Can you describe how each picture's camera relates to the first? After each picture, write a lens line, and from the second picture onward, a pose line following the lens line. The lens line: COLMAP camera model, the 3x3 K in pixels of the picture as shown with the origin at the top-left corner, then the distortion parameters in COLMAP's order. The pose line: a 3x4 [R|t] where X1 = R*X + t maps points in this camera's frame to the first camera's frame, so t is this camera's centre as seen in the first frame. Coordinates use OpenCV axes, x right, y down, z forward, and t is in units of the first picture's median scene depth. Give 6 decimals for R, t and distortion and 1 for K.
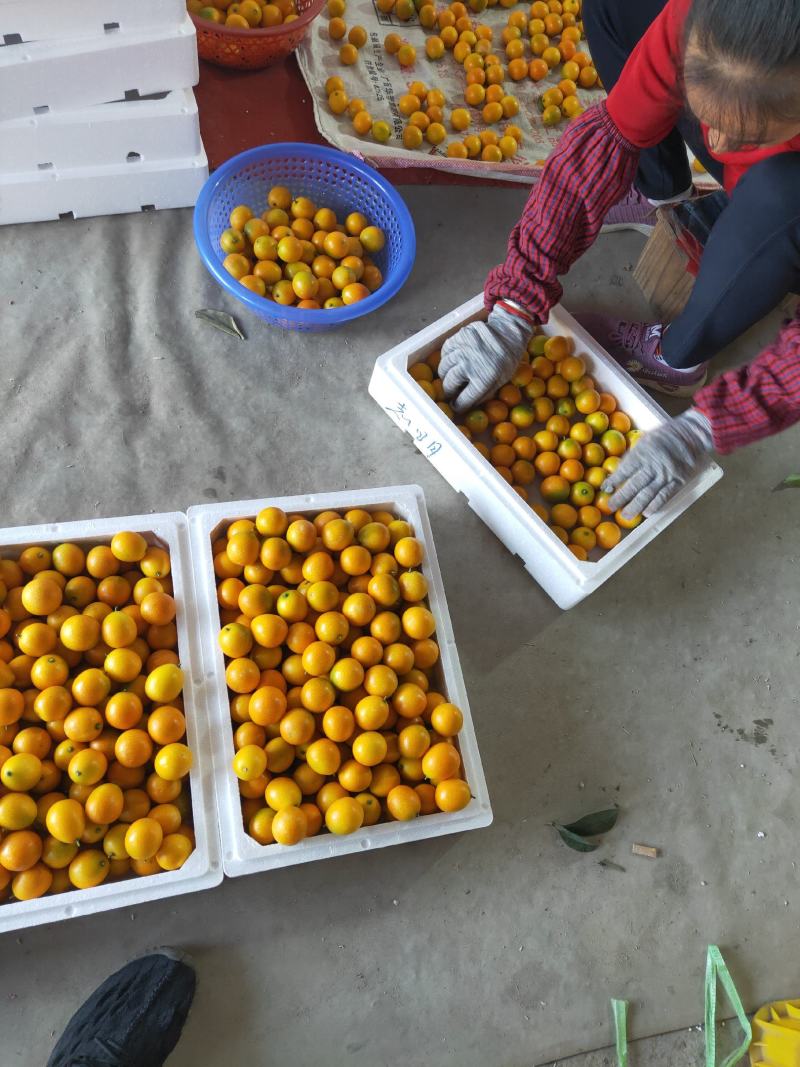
lens RADIAL K [[788.5, 0, 400.0], [0, 788.5, 533.5], [0, 0, 1]] dist [0.031675, -0.006434]
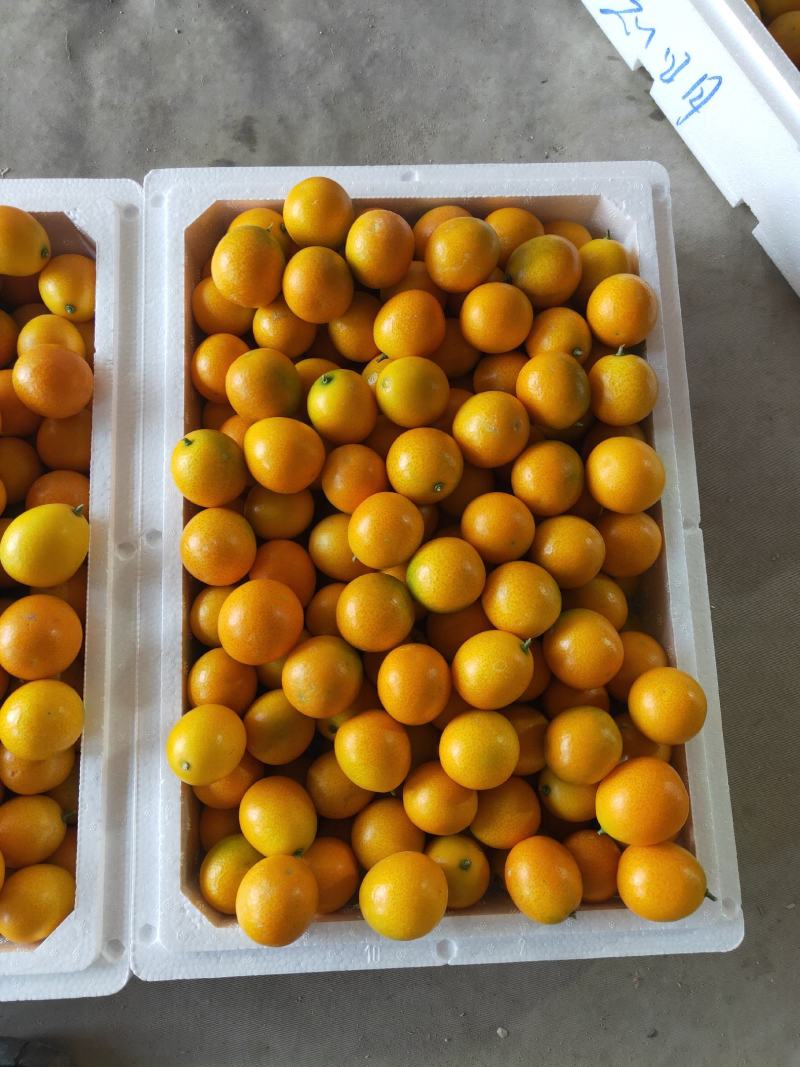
lens RADIAL K [[788.5, 0, 400.0], [0, 788.5, 533.5], [0, 0, 1]] dist [0.031675, -0.006434]
pose [[0.978011, 0.122117, -0.169063, -0.020341], [-0.084506, 0.973156, 0.214071, 0.063831], [0.190666, -0.195077, 0.962077, 0.564735]]
